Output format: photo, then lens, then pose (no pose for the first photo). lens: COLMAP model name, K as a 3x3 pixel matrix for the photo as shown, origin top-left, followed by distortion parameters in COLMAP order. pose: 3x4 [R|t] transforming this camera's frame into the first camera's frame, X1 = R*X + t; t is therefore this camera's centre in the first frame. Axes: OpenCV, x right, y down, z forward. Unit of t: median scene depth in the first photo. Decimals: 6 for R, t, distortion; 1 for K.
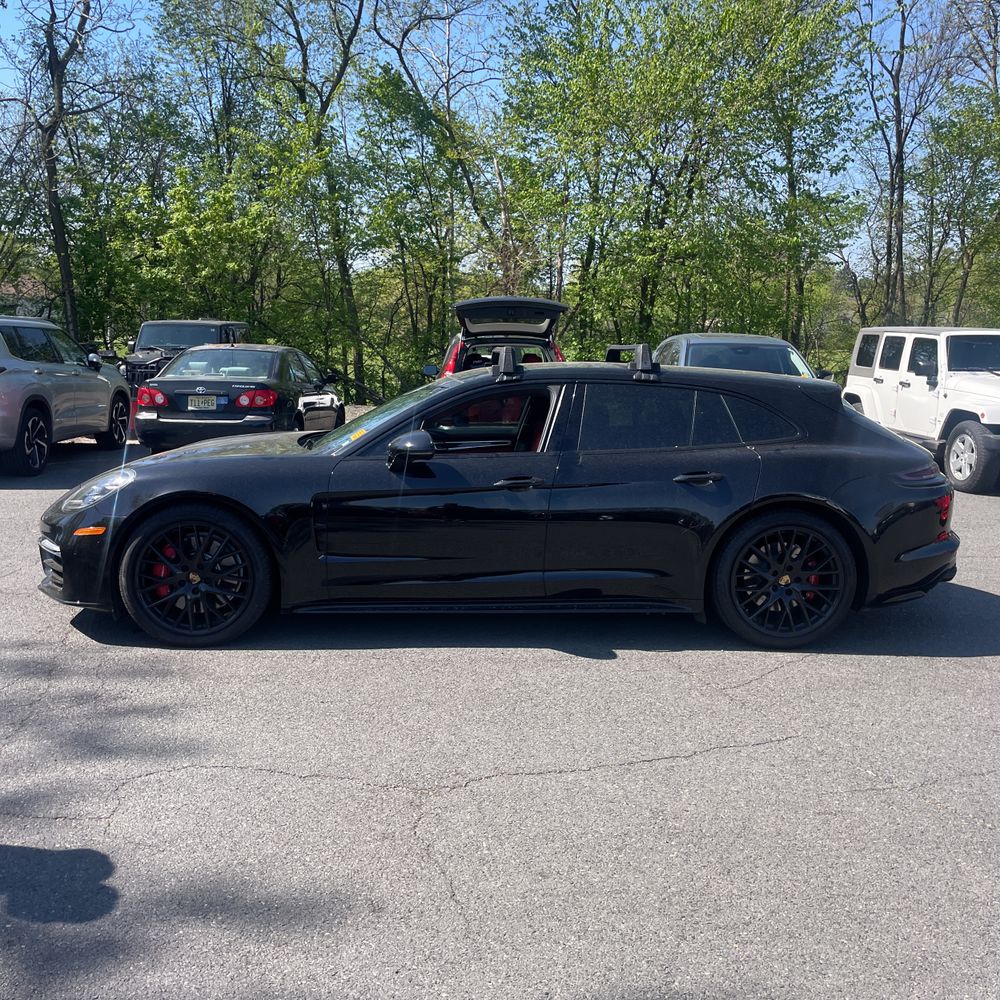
lens RADIAL K [[987.7, 0, 509.3], [0, 987.7, 498.6], [0, 0, 1]] dist [0.107701, -0.162416]
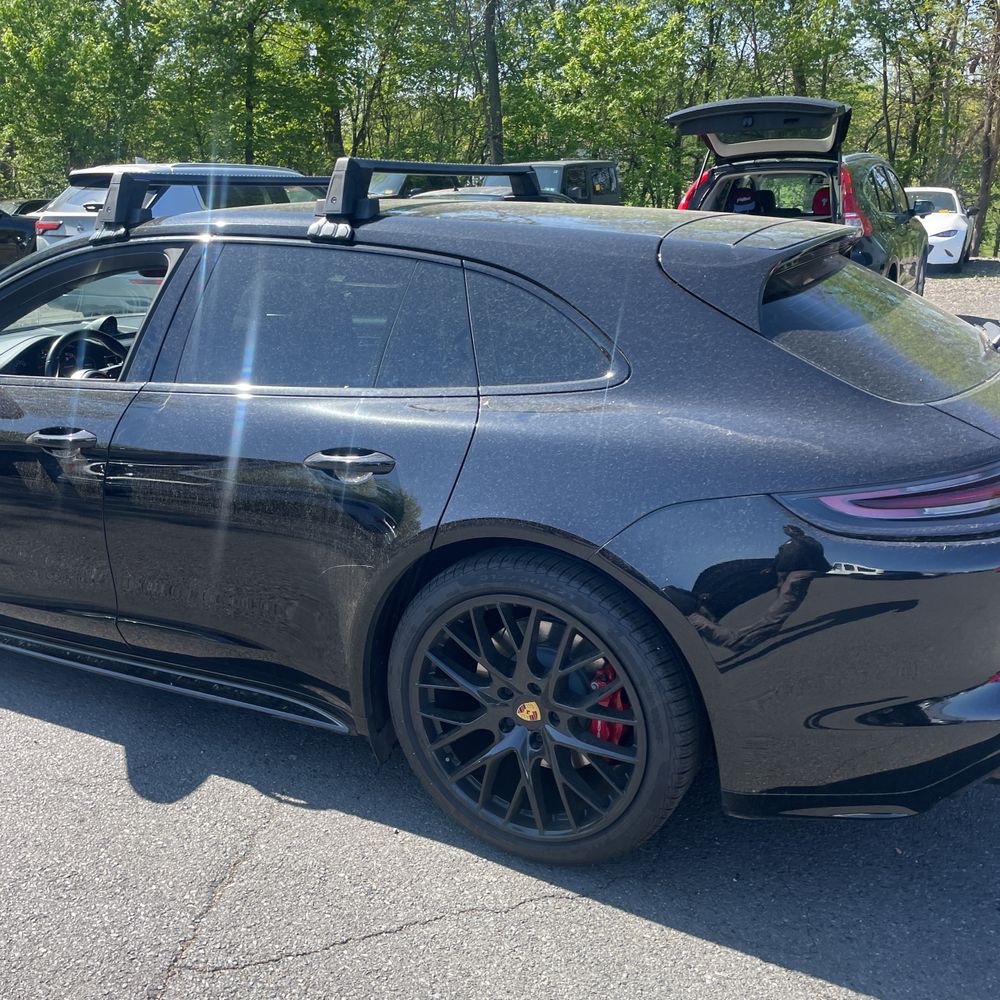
lens RADIAL K [[1001.4, 0, 498.3], [0, 1001.4, 510.7], [0, 0, 1]] dist [0.083584, -0.101567]
pose [[0.867592, 0.121293, -0.482257, 0.205563], [-0.044633, 0.984876, 0.167412, -0.034138], [0.495269, -0.123721, 0.859885, 0.276961]]
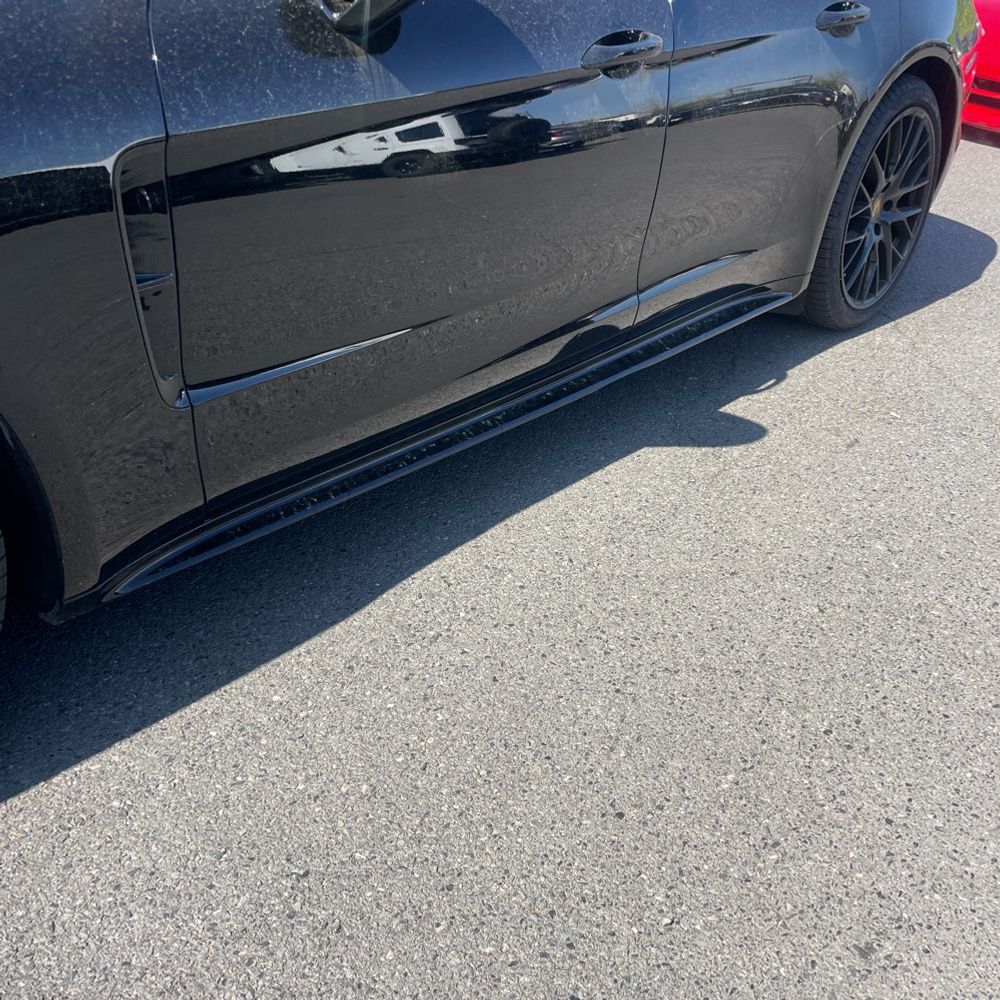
lens RADIAL K [[987.7, 0, 509.3], [0, 987.7, 498.6], [0, 0, 1]] dist [0.107701, -0.162416]
pose [[0.705094, -0.336712, 0.624073, -0.130372], [0.060175, 0.905312, 0.420464, -0.010591], [-0.706556, -0.258913, 0.658591, 0.318677]]
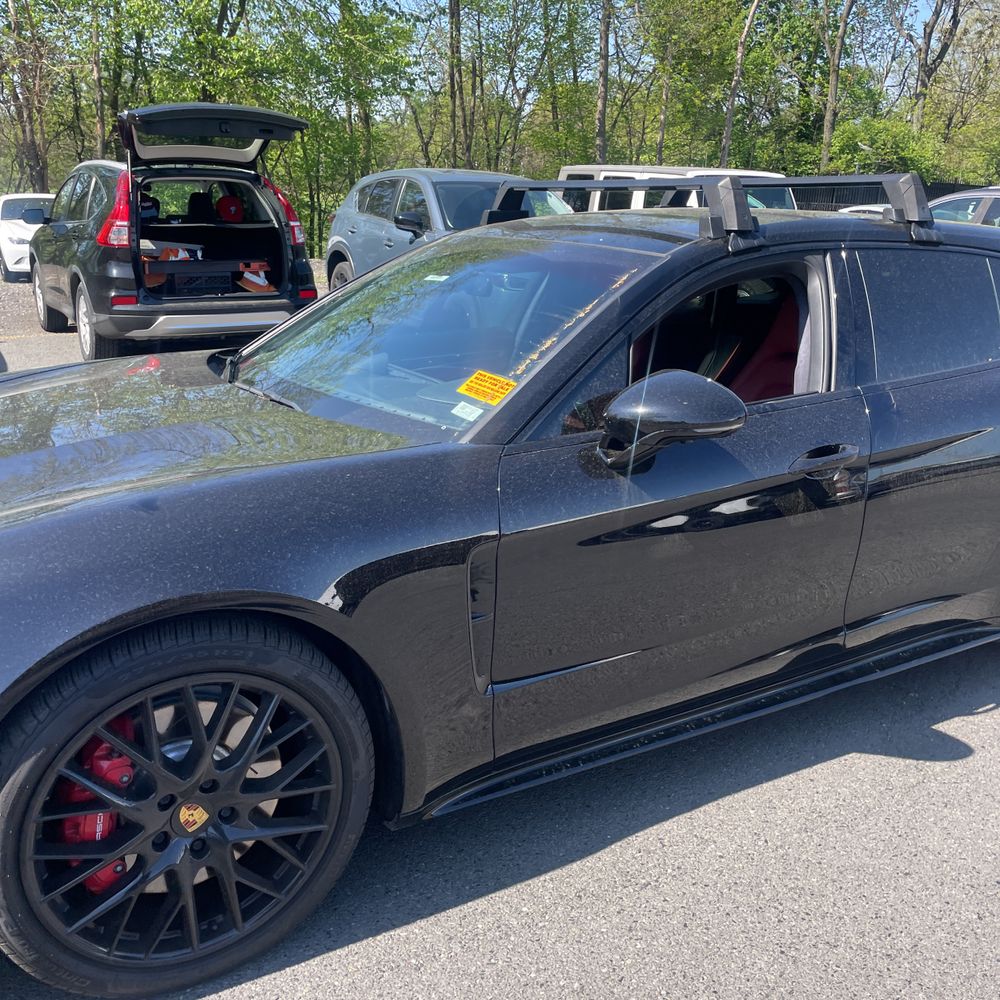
lens RADIAL K [[994.3, 0, 515.9], [0, 994.3, 510.2], [0, 0, 1]] dist [0.099755, -0.137444]
pose [[0.885540, -0.138127, 0.443553, -0.152611], [0.066343, 0.982590, 0.173535, -0.038194], [-0.459801, -0.124246, 0.879287, 0.266596]]
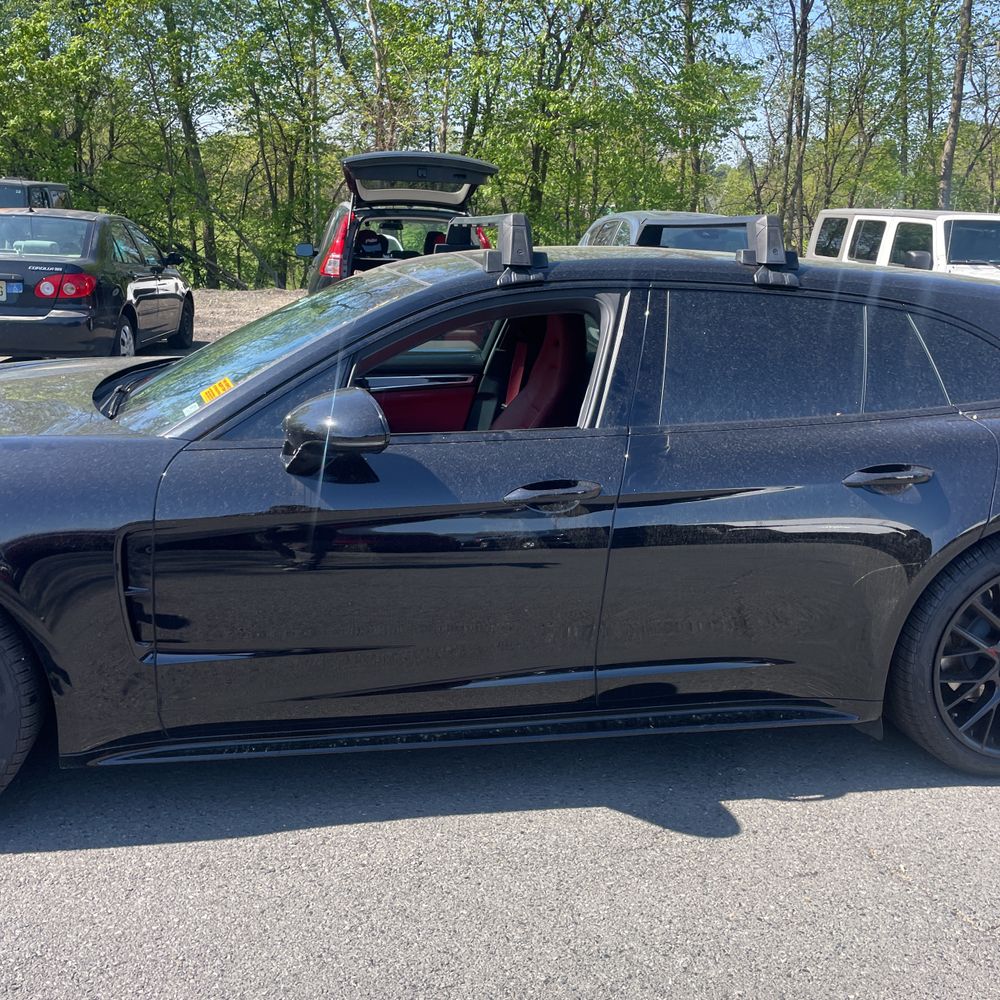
lens RADIAL K [[1000.6, 0, 503.5], [0, 1000.6, 486.4], [0, 0, 1]] dist [0.085221, -0.108389]
pose [[0.991832, -0.010601, 0.127107, -0.033813], [-0.002233, 0.994944, 0.100408, -0.030013], [-0.127529, -0.099872, 0.986794, 0.216827]]
